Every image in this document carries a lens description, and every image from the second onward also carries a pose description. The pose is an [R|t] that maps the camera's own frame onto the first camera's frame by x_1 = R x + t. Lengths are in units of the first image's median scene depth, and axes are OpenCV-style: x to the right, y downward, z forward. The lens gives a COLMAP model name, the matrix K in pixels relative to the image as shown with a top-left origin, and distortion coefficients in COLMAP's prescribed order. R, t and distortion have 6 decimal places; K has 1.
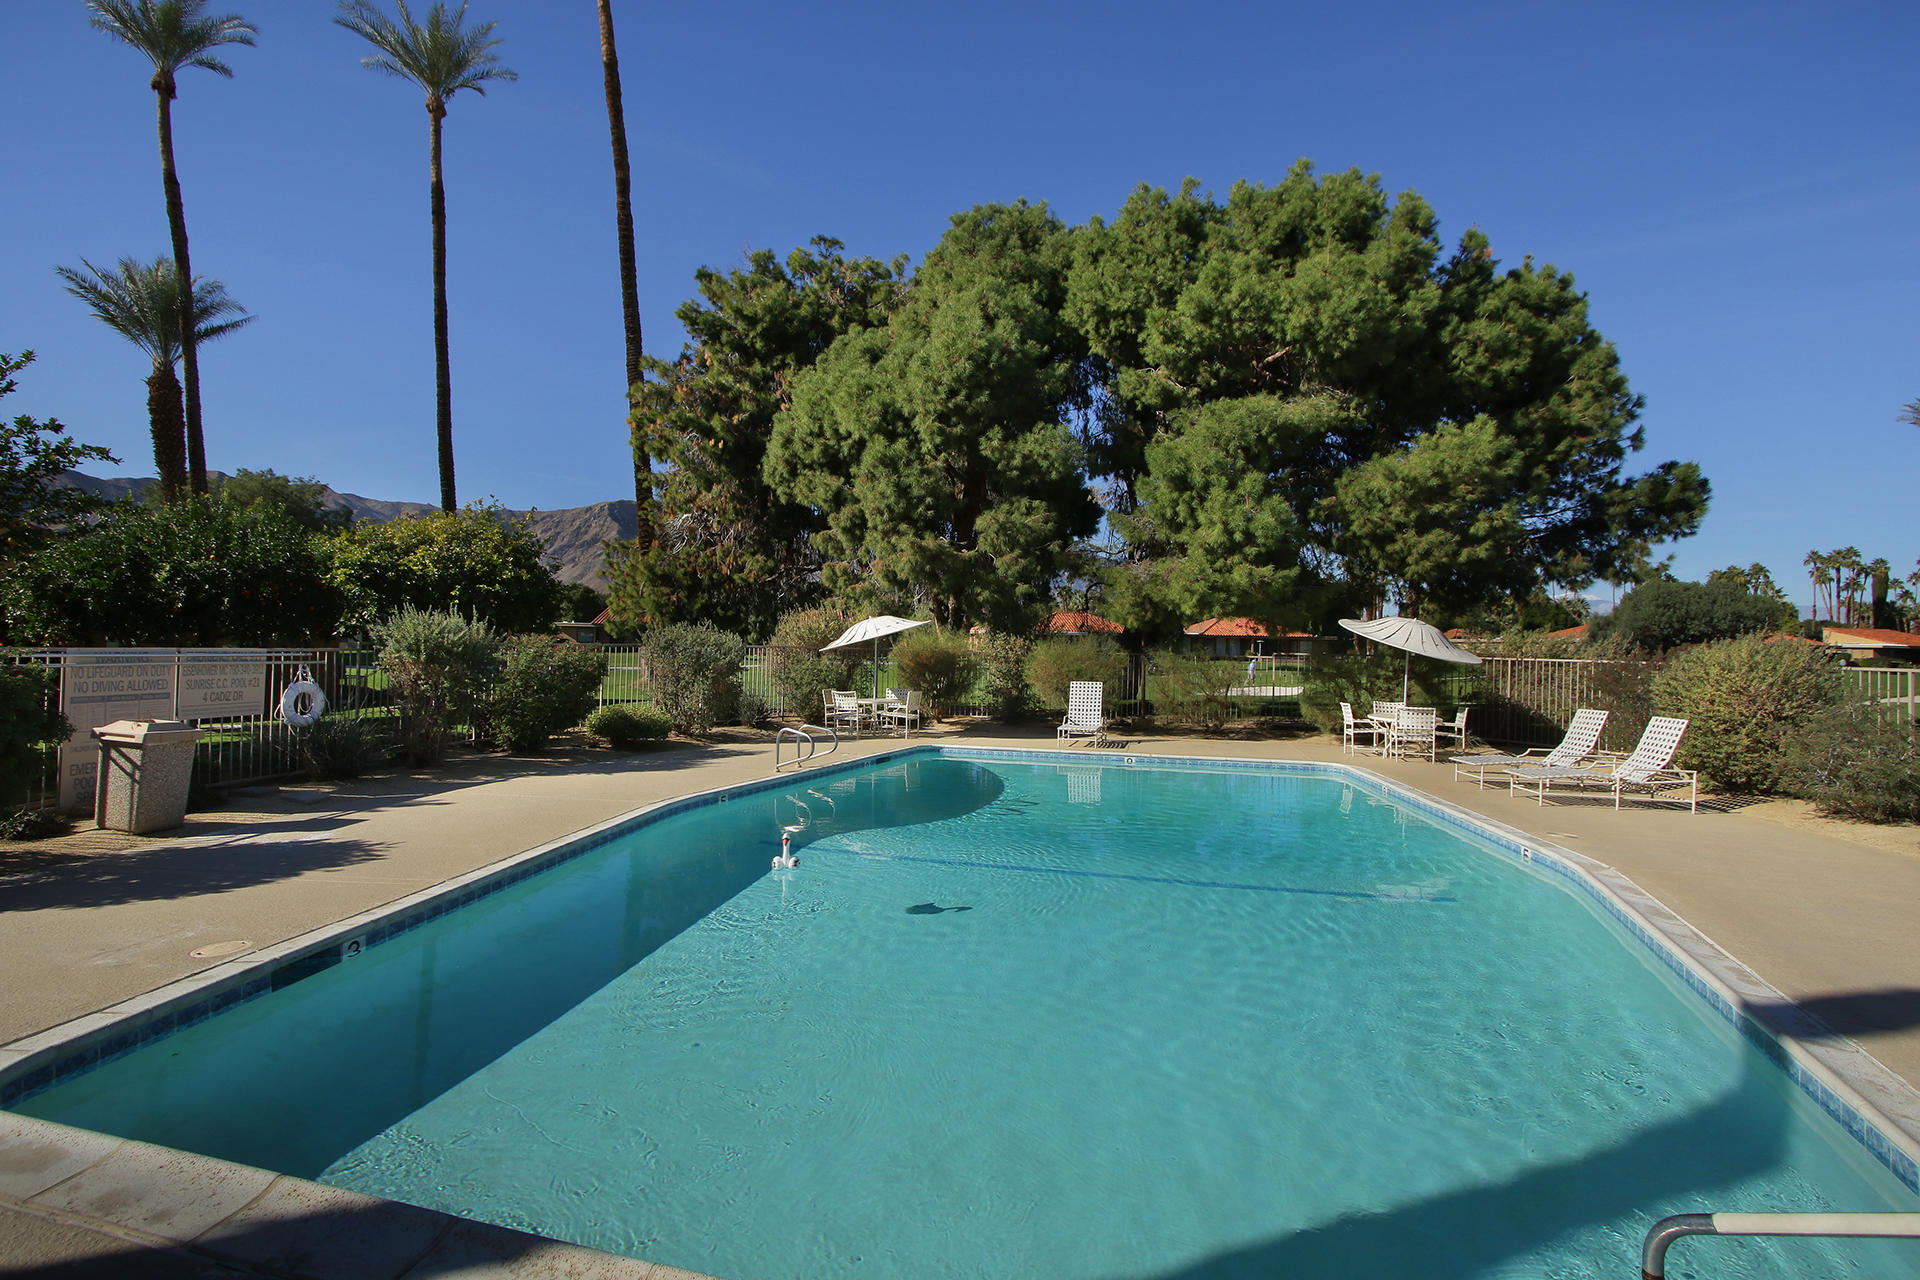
lens RADIAL K [[889.2, 0, 960.4], [0, 889.2, 641.2], [0, 0, 1]] dist [-0.013630, 0.002126]
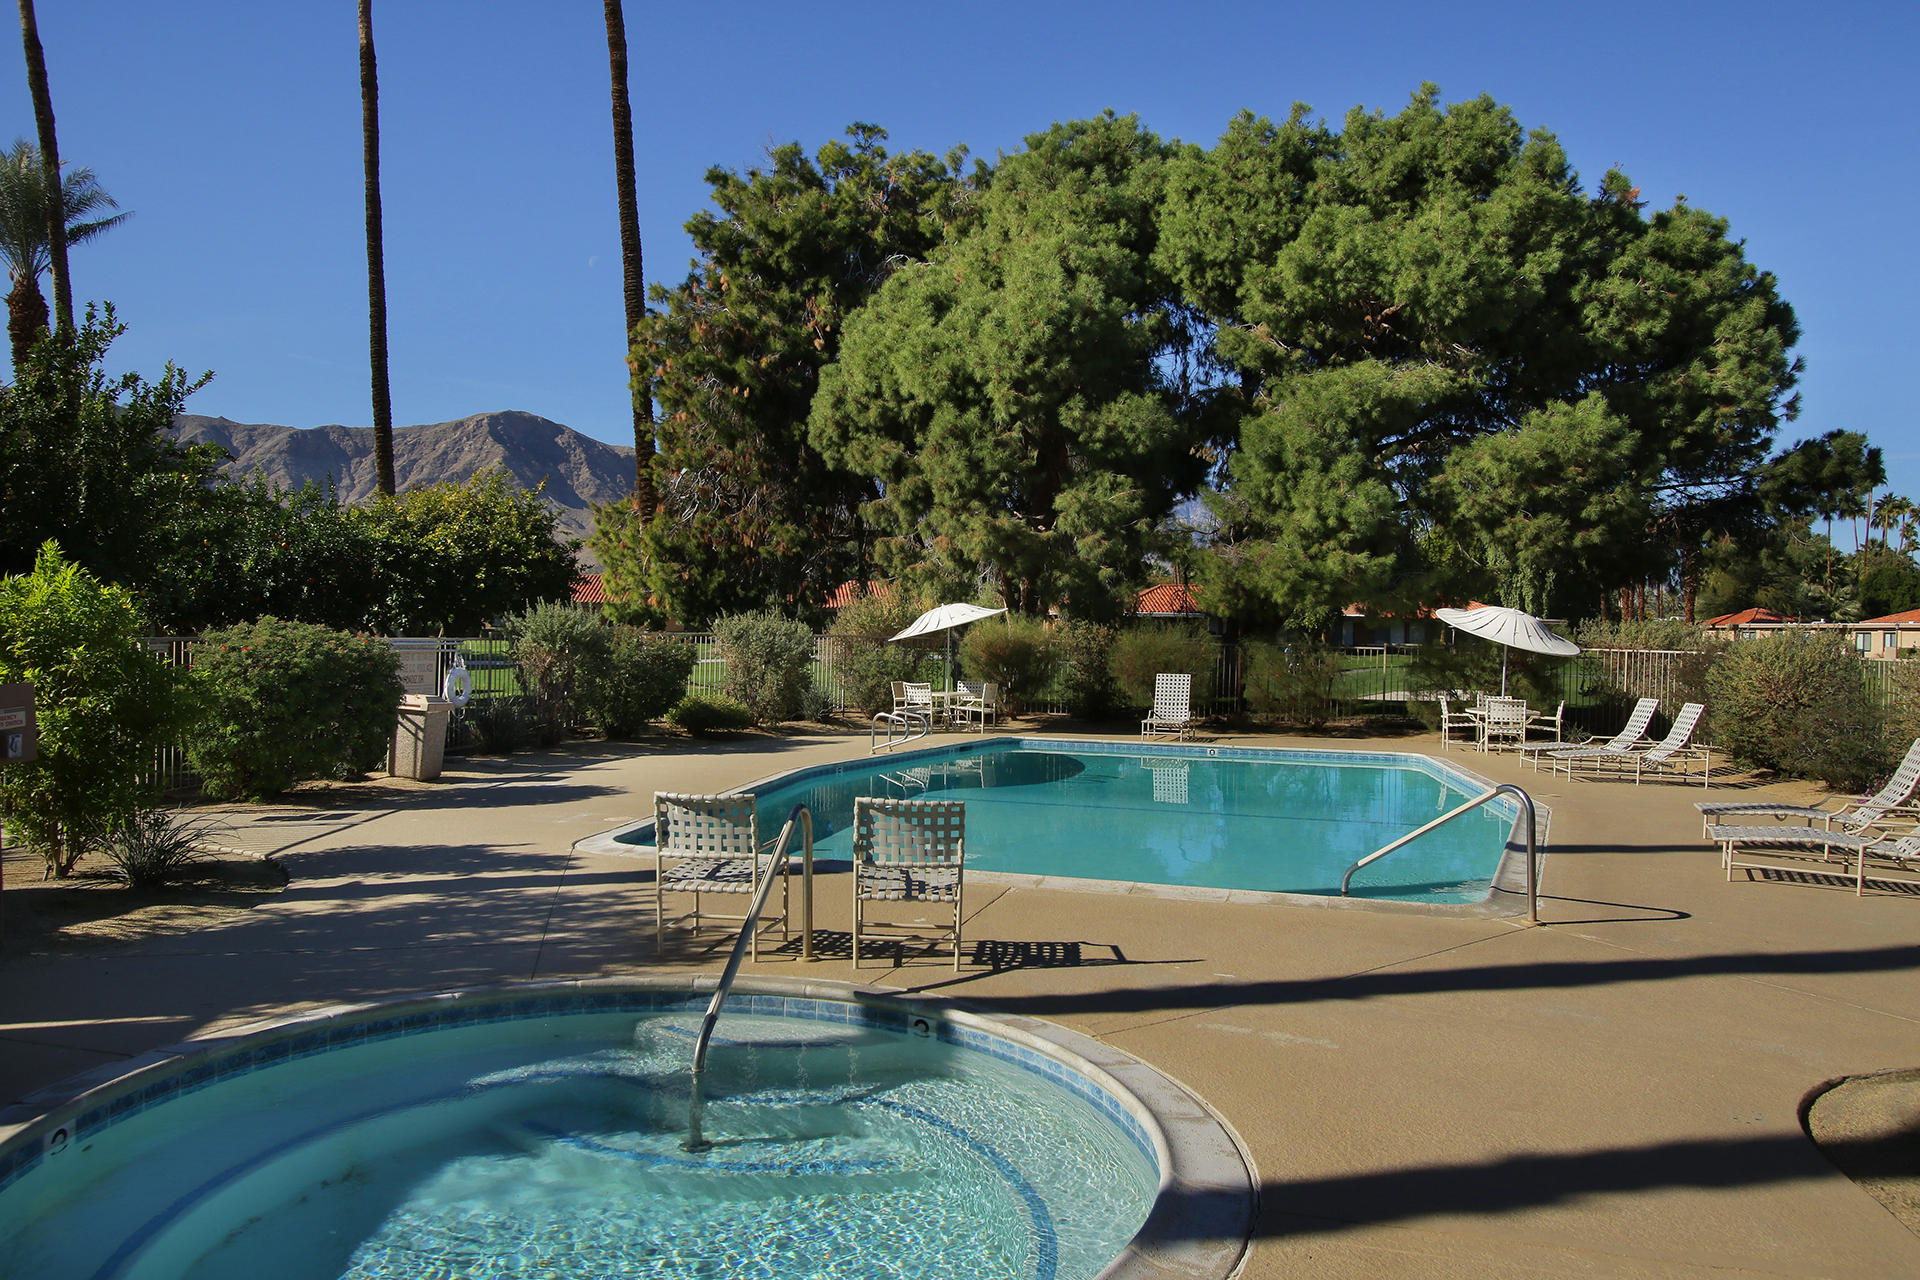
lens RADIAL K [[1421.5, 0, 959.0], [0, 1421.5, 641.5], [0, 0, 1]] dist [0.002461, 0.003206]
pose [[0.999203, 0.002134, -0.039859, -0.022881], [-0.001625, 0.999917, 0.012786, -0.006884], [0.039883, -0.012711, 0.999124, -0.467639]]
